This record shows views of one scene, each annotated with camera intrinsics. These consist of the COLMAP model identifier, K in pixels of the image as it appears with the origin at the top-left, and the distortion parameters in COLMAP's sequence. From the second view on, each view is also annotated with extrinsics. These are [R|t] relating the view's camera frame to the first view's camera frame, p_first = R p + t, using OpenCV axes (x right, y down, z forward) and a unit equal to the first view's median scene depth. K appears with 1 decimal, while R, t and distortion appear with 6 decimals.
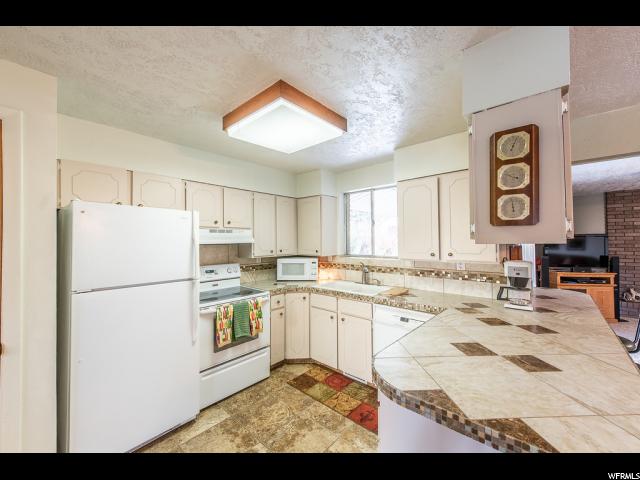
lens RADIAL K [[258.4, 0, 318.1], [0, 258.4, 239.9], [0, 0, 1]] dist [-0.000742, -0.000003]
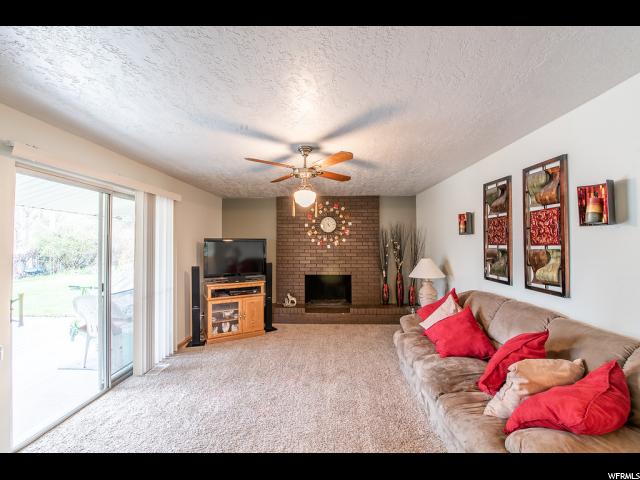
lens RADIAL K [[258.4, 0, 318.1], [0, 258.4, 239.9], [0, 0, 1]] dist [-0.000742, -0.000003]
pose [[0.774630, 0.017305, 0.632178, 1.133924], [-0.006541, 0.999791, -0.019353, -0.004312], [-0.632381, 0.010856, 0.774581, 0.244214]]
